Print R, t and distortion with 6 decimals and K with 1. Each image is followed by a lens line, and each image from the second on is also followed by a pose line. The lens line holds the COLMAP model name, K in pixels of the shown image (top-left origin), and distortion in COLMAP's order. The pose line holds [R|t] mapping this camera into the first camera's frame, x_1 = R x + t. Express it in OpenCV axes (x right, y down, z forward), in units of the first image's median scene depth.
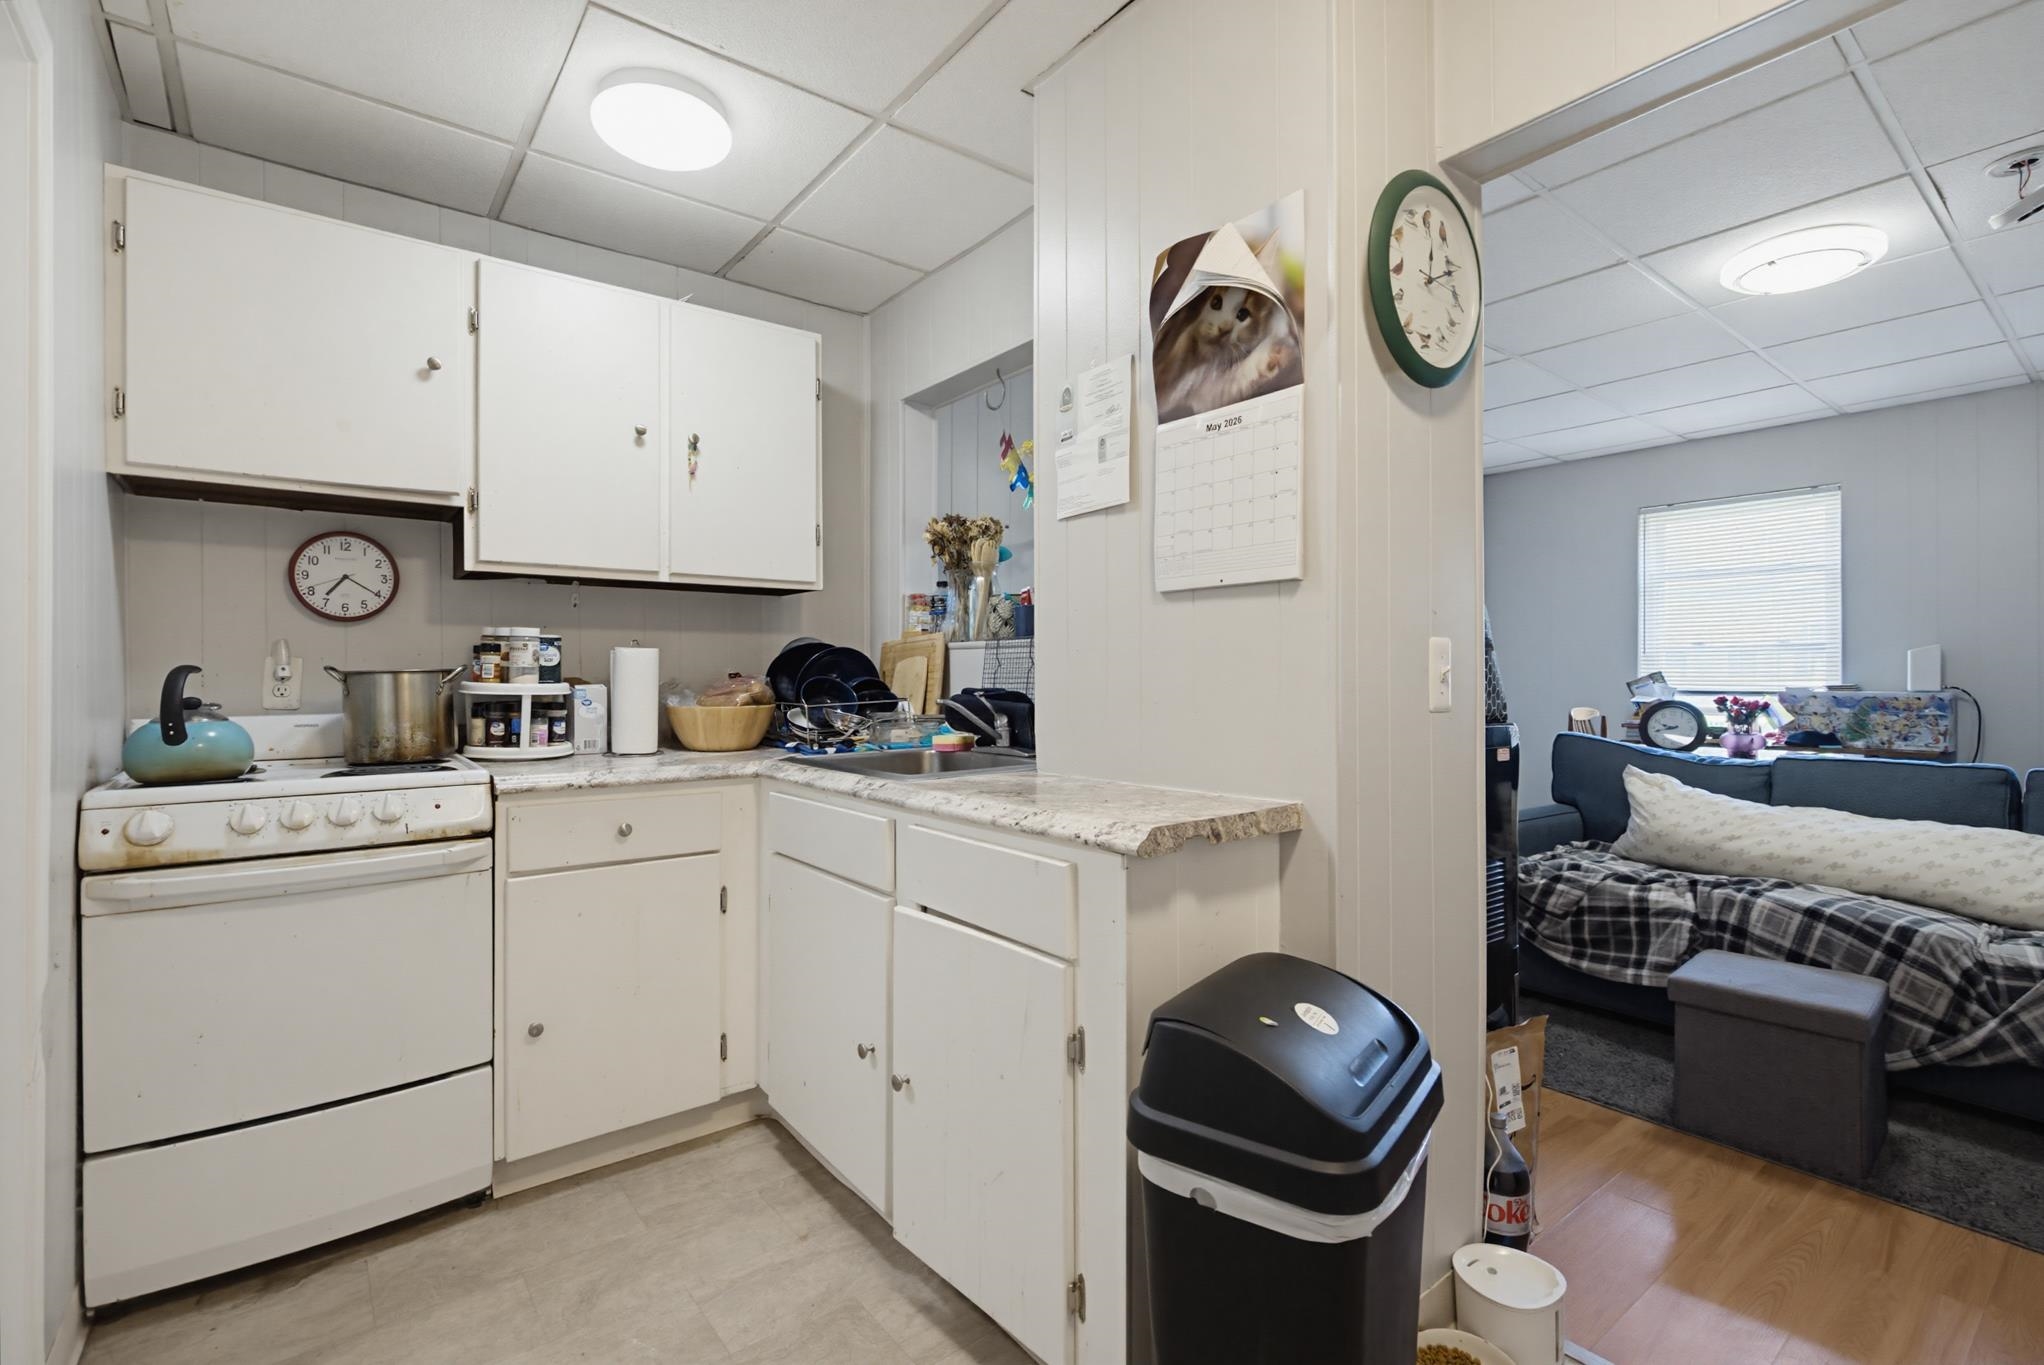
lens RADIAL K [[934.6, 0, 1022.8], [0, 934.6, 675.4], [0, 0, 1]] dist [0.004156, -0.000217]
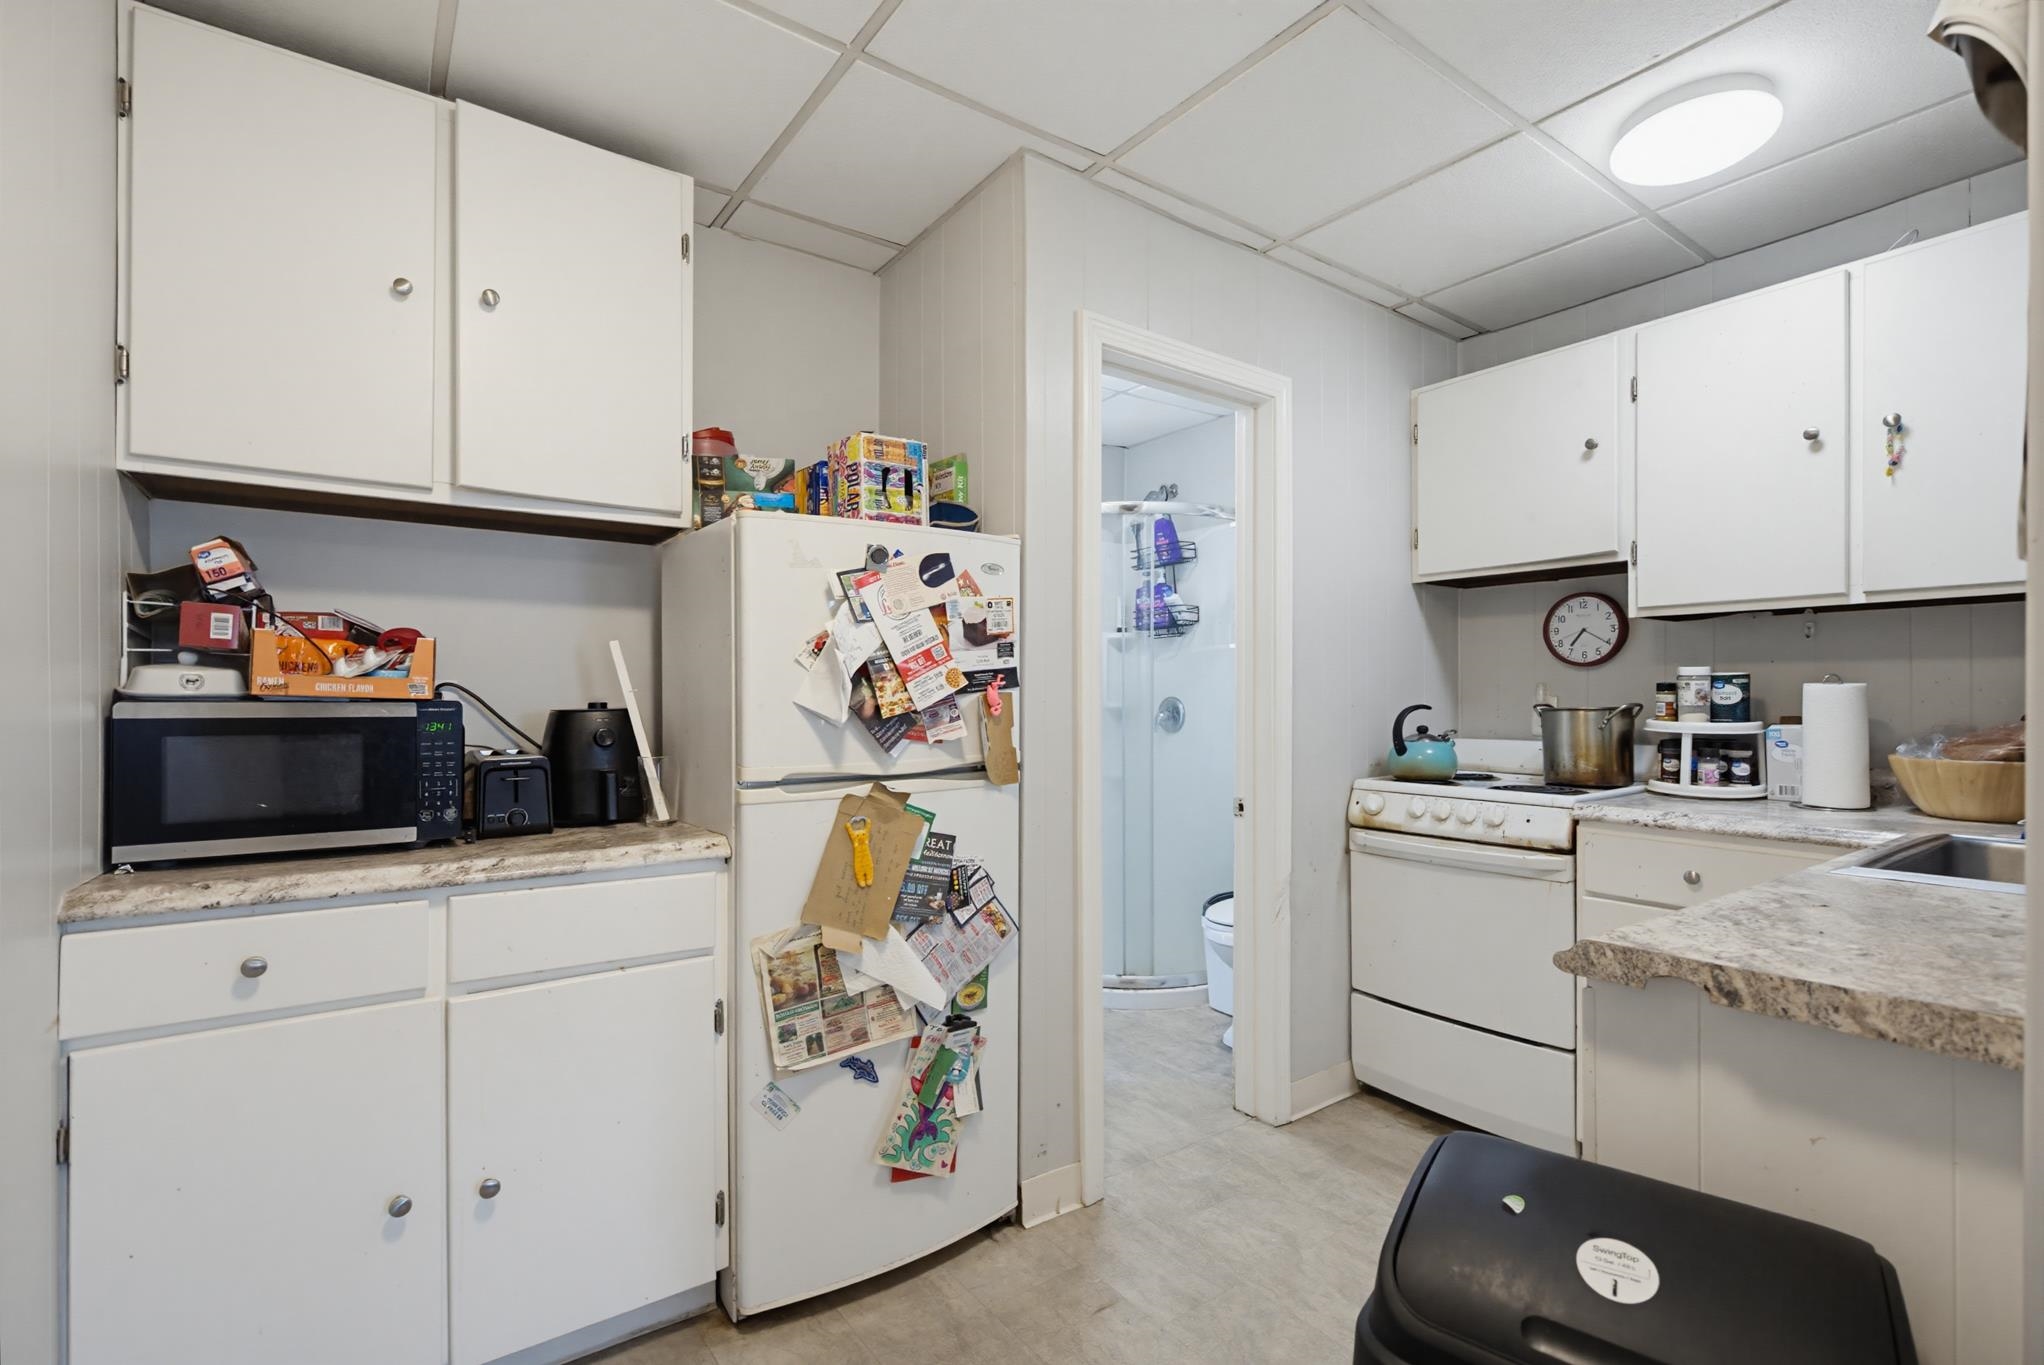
lens RADIAL K [[934.6, 0, 1017.9], [0, 934.6, 699.1], [0, 0, 1]] dist [0.004156, -0.000217]
pose [[-0.042813, 0.005128, -0.999070, 0.530257], [0.000220, 0.999987, 0.005123, -0.022074], [0.999083, -0.000001, -0.042814, 0.324471]]
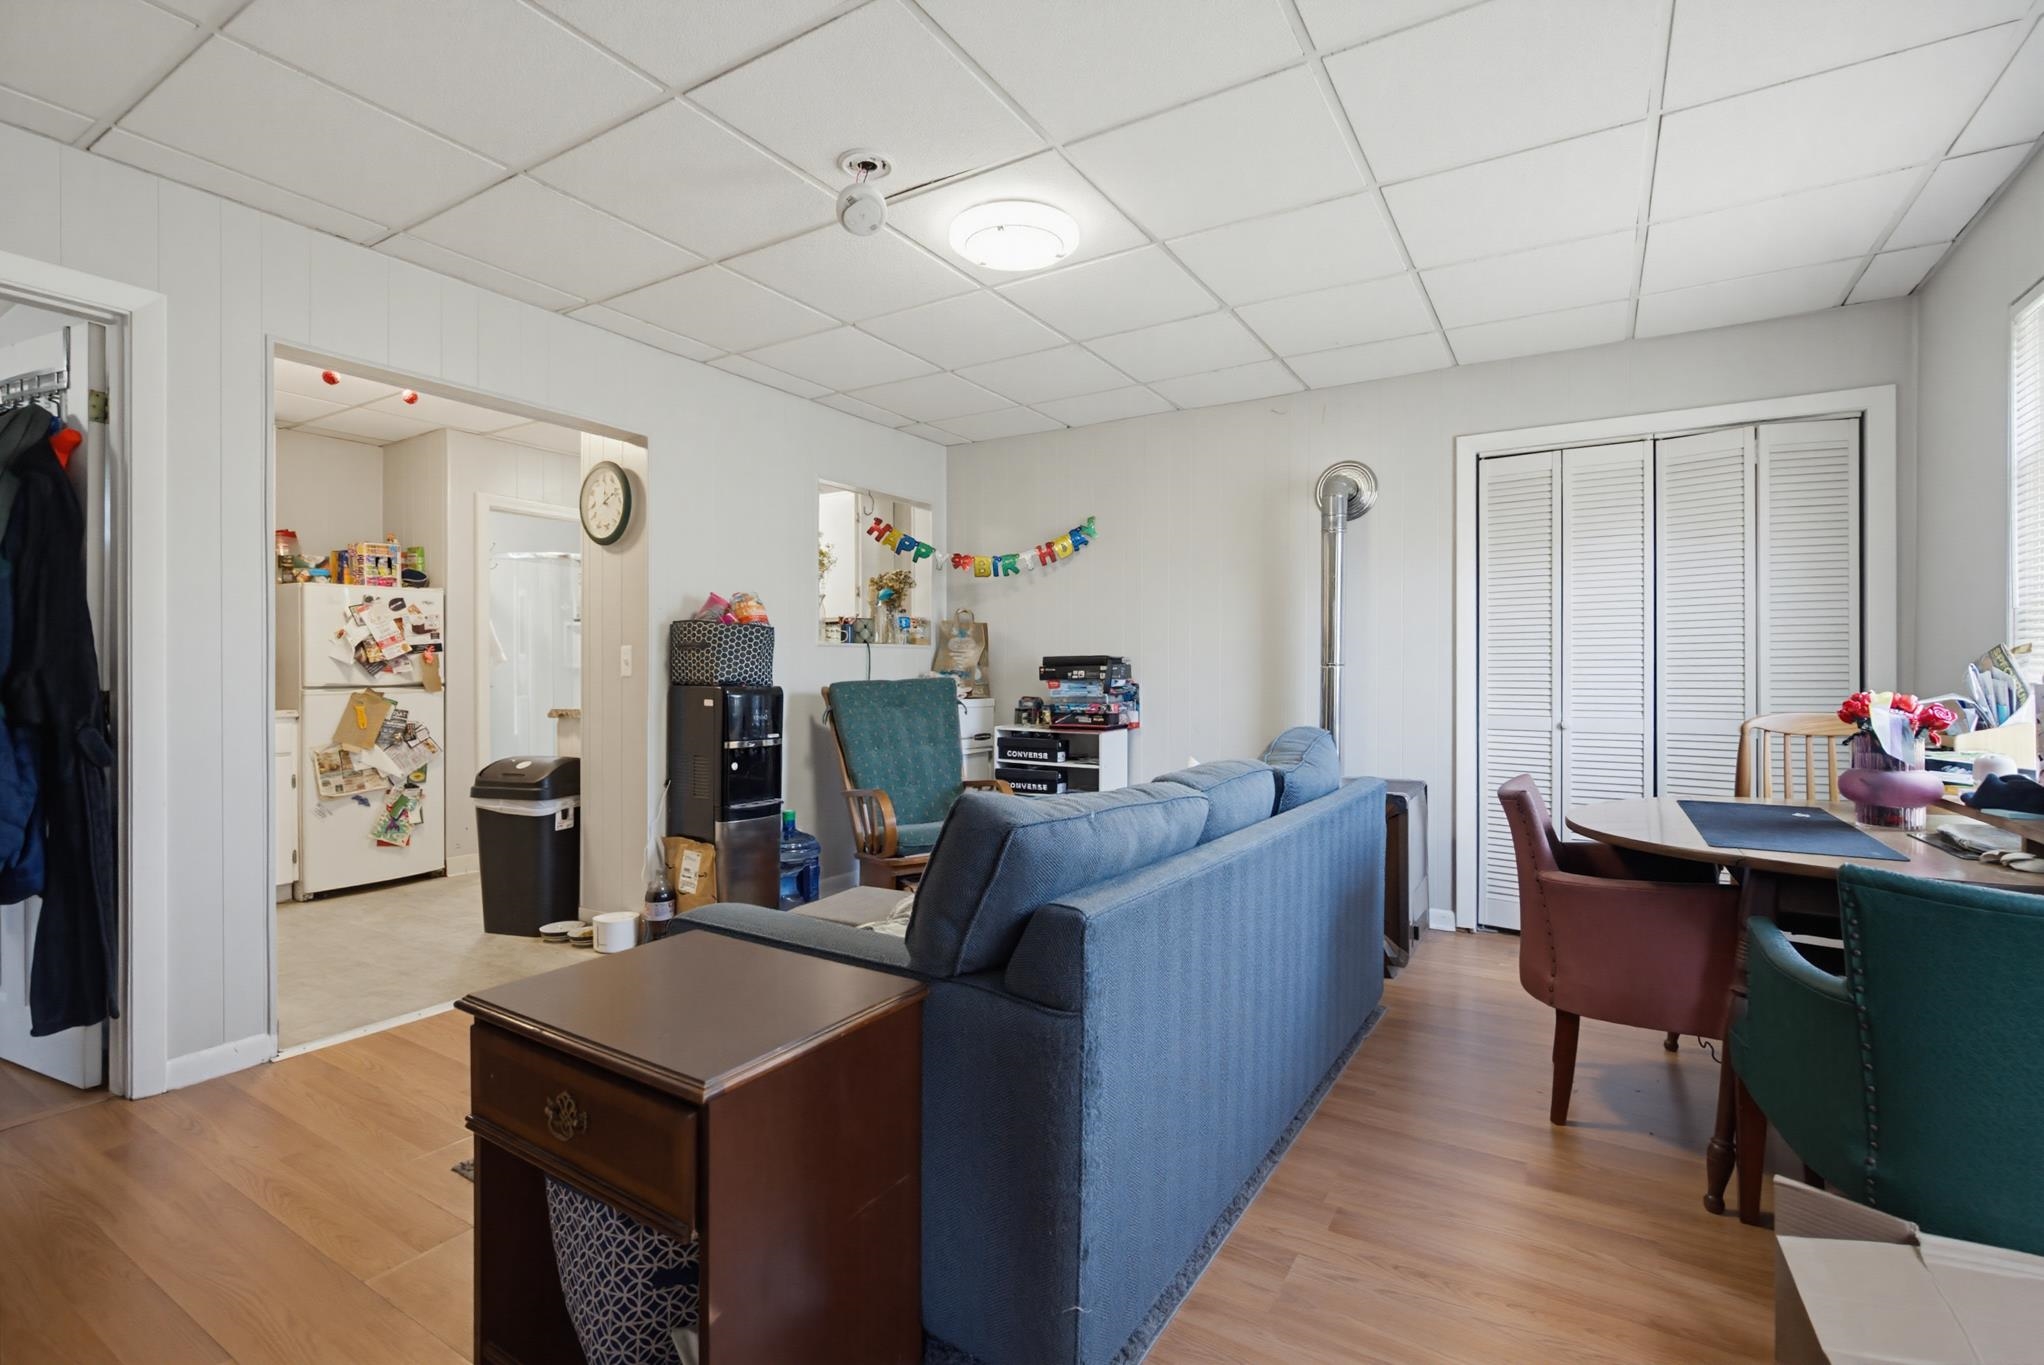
lens RADIAL K [[934.6, 0, 1021.6], [0, 934.6, 675.0], [0, 0, 1]] dist [0.004156, -0.000217]
pose [[0.336183, 0.005267, -0.941782, 1.799178], [0.003352, 0.999971, 0.006789, 0.007503], [0.941791, -0.005439, 0.336156, 0.718935]]
